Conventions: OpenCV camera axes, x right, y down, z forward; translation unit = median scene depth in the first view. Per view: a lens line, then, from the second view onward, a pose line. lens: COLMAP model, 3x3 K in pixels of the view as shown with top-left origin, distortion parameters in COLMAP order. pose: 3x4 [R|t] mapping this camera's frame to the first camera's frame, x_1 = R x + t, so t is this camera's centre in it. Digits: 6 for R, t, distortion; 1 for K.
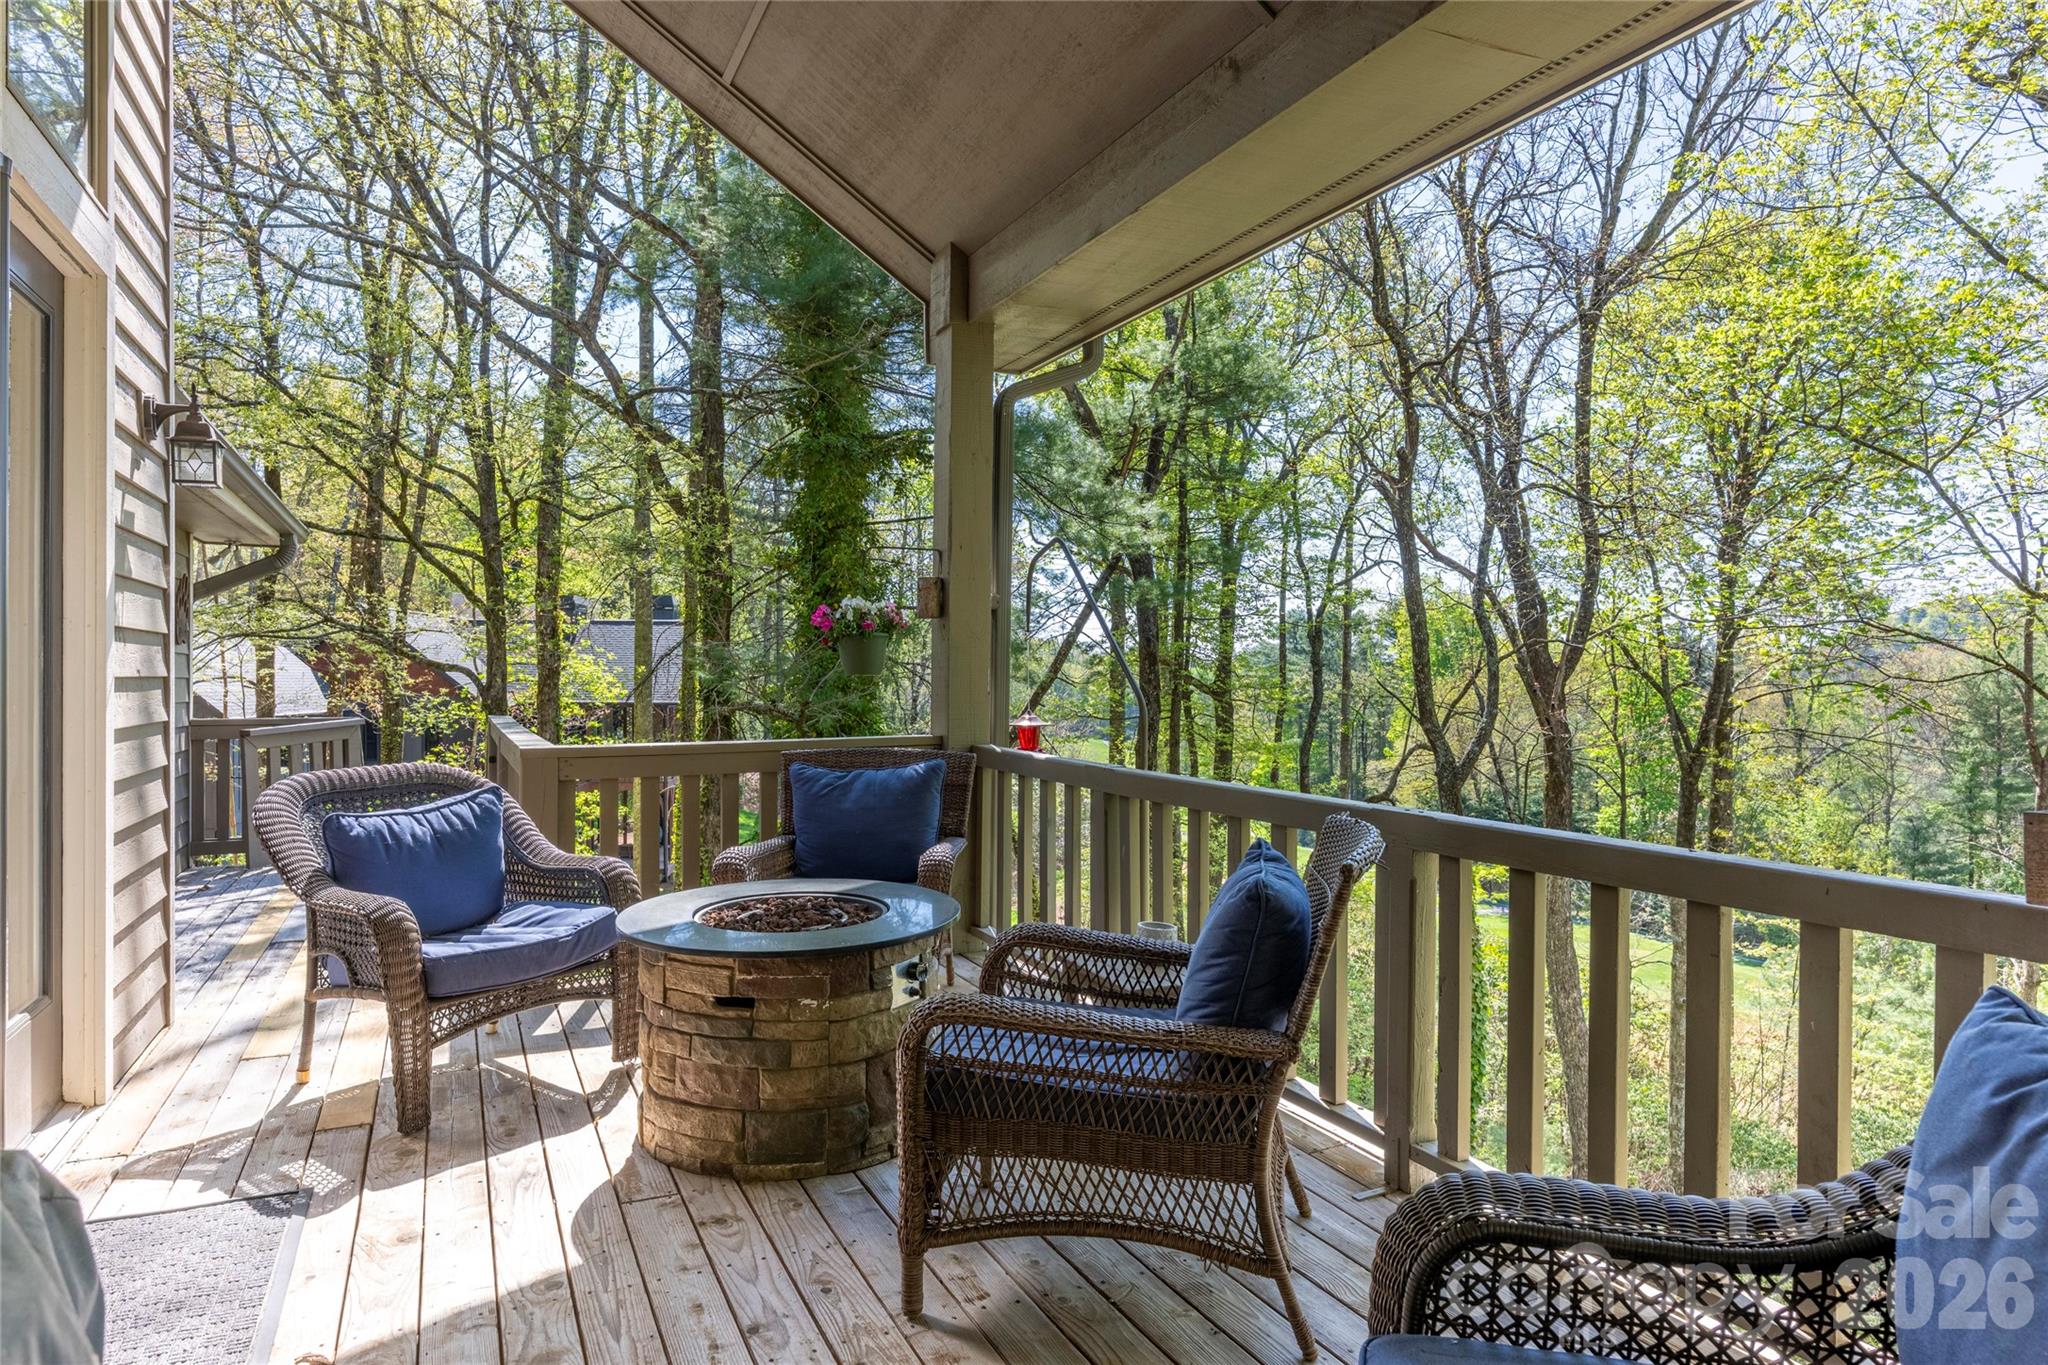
lens RADIAL K [[1237.2, 0, 1025.2], [0, 1237.2, 681.1], [0, 0, 1]] dist [0.036147, 0.000536]
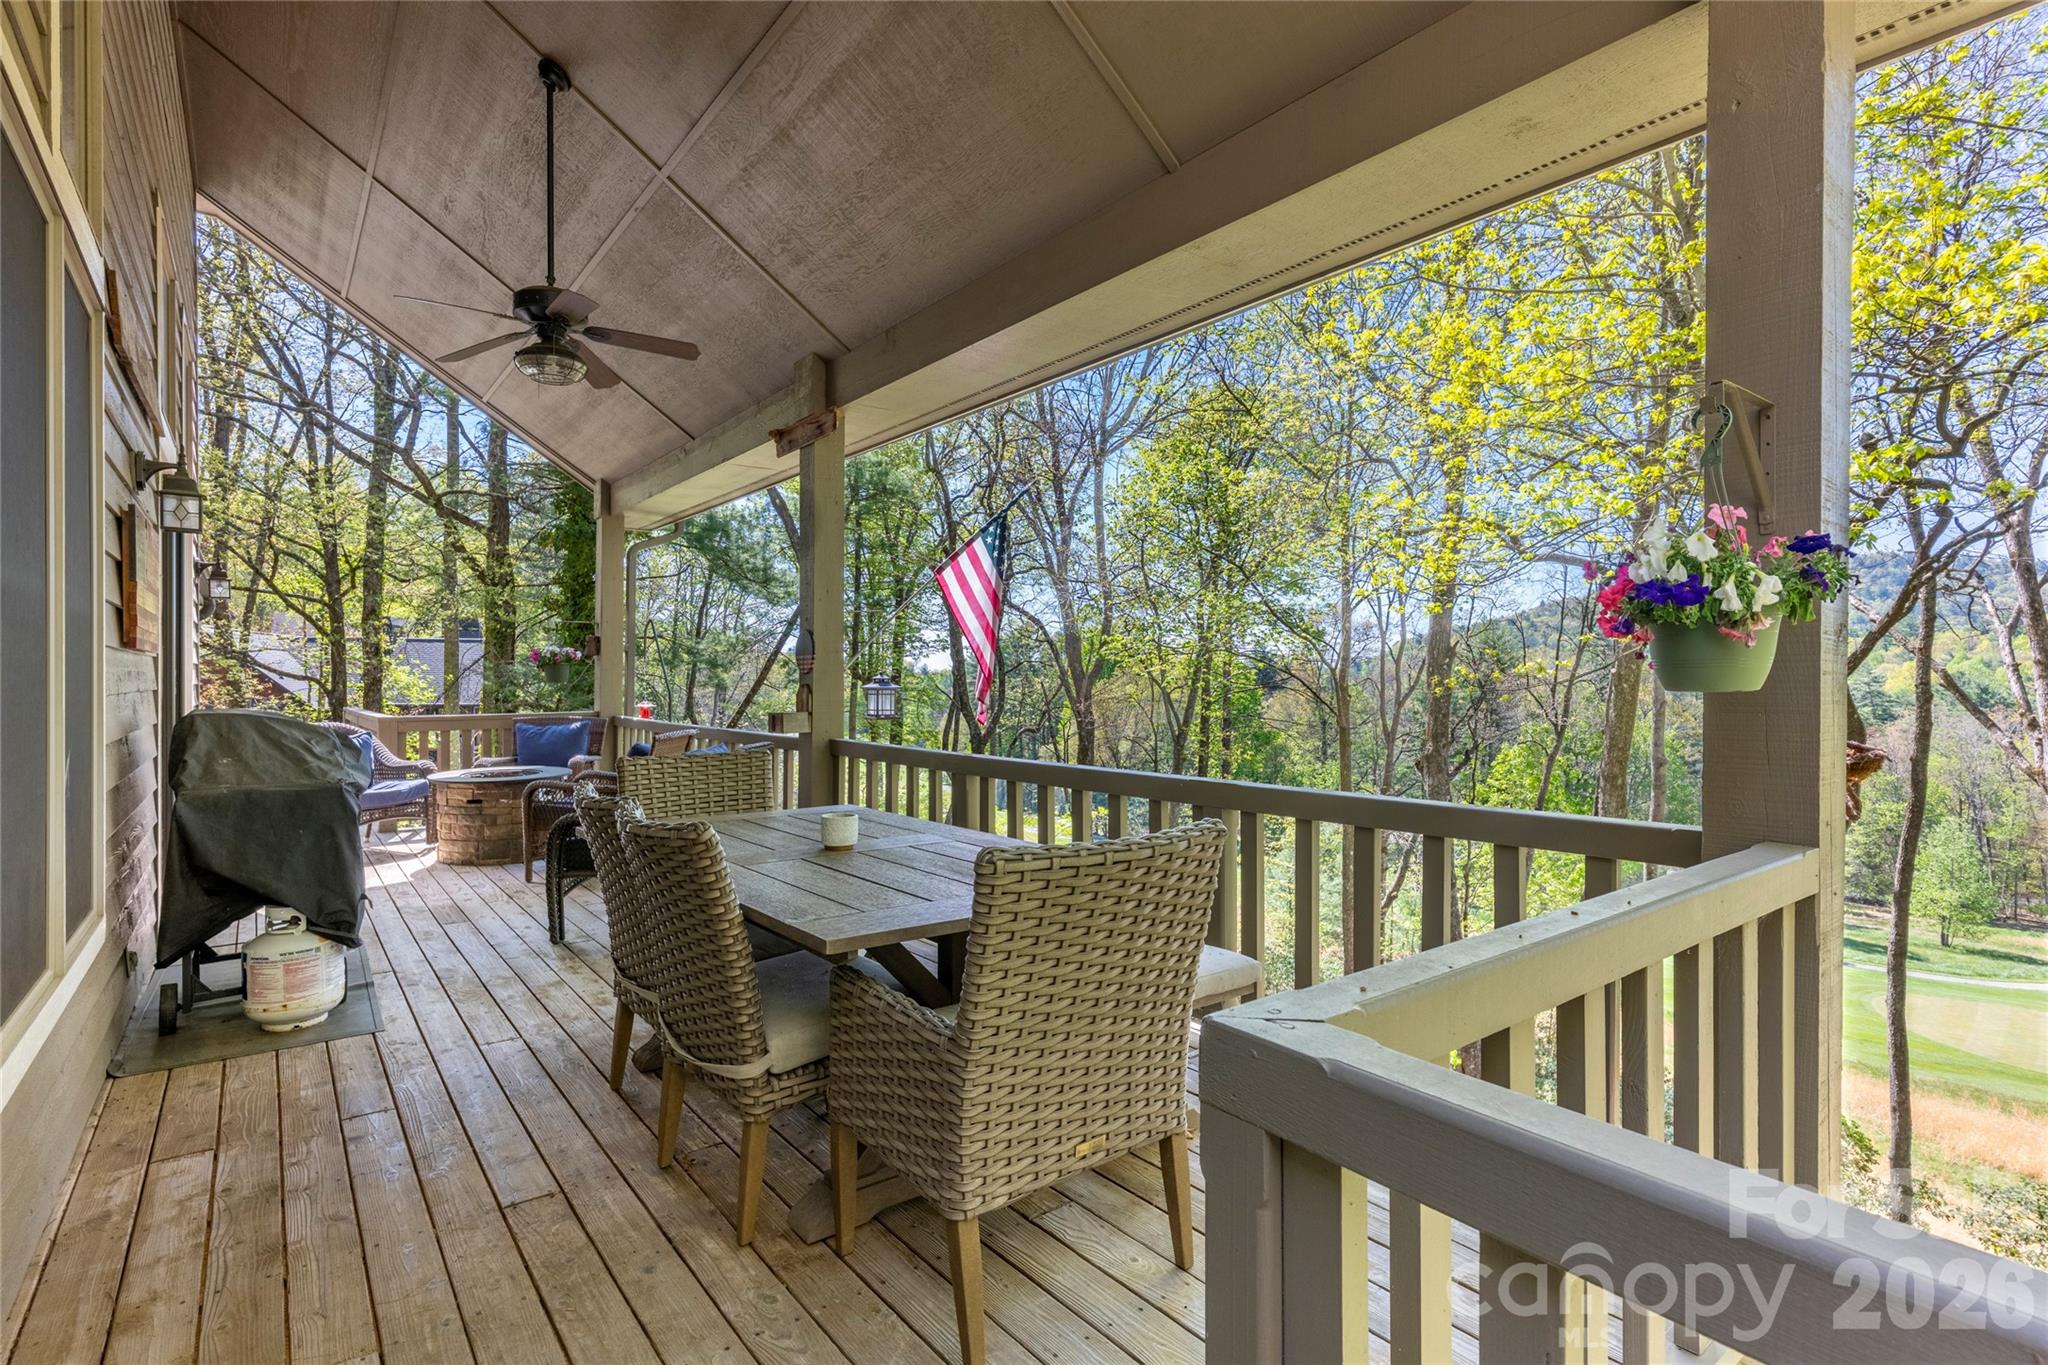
lens RADIAL K [[980.1, 0, 1023.5], [0, 980.1, 687.4], [0, 0, 1]] dist [0.007594, -0.000192]
pose [[0.974647, -0.001686, 0.223740, 0.098178], [0.001452, 0.999998, 0.001210, 0.000540], [-0.223742, -0.000855, 0.974648, -0.294347]]
